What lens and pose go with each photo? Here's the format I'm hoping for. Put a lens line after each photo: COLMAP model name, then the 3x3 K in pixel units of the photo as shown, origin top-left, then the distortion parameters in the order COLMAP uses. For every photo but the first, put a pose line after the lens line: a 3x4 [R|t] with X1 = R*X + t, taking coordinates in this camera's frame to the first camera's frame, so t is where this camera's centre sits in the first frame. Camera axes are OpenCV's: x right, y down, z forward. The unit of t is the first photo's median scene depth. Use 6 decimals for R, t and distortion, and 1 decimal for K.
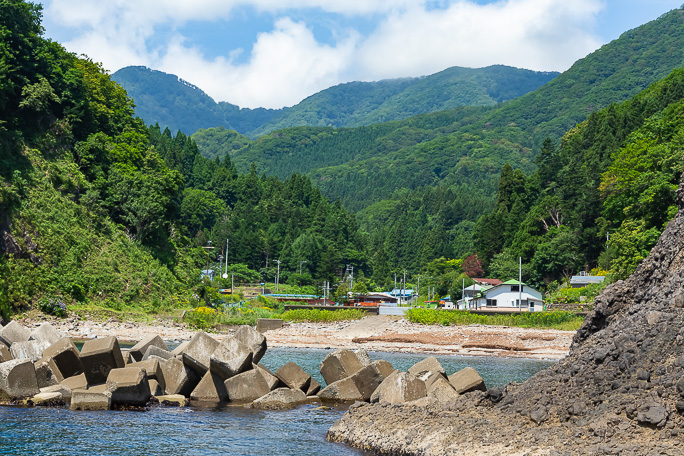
lens RADIAL K [[1176.8, 0, 342.0], [0, 1176.8, 228.0], [0, 0, 1]] dist [0.032265, -0.057059]
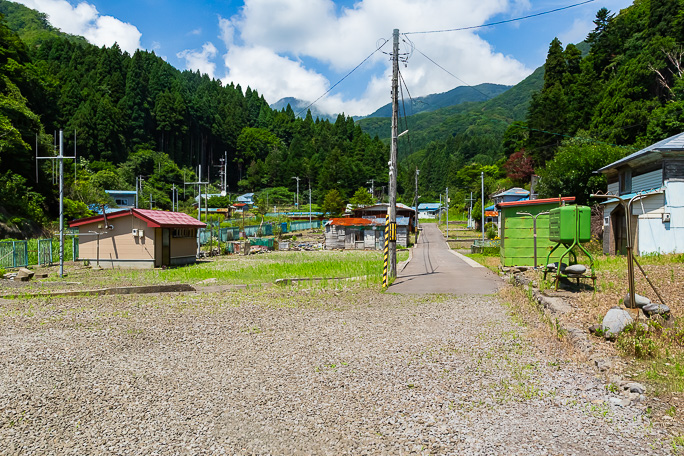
lens RADIAL K [[590.1, 0, 341.3], [0, 590.1, 245.1], [0, 0, 1]] dist [0.004083, 0.009271]
pose [[0.993668, -0.030724, -0.108076, 0.050995], [0.042023, 0.993703, 0.103871, 0.054909], [0.104204, -0.107755, 0.988701, 0.851396]]
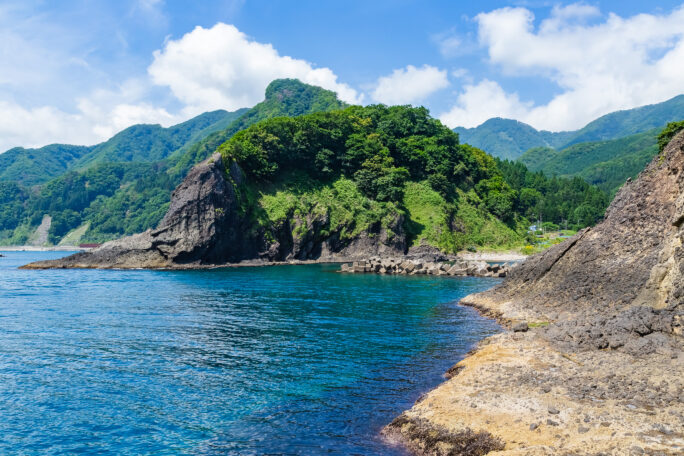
lens RADIAL K [[590.1, 0, 341.3], [0, 590.1, 245.1], [0, 0, 1]] dist [0.004083, 0.009271]
pose [[0.904709, -0.039752, -0.424172, 0.054049], [0.071483, 0.995686, 0.059152, -0.036452], [0.419991, -0.083836, 0.903648, -0.307948]]
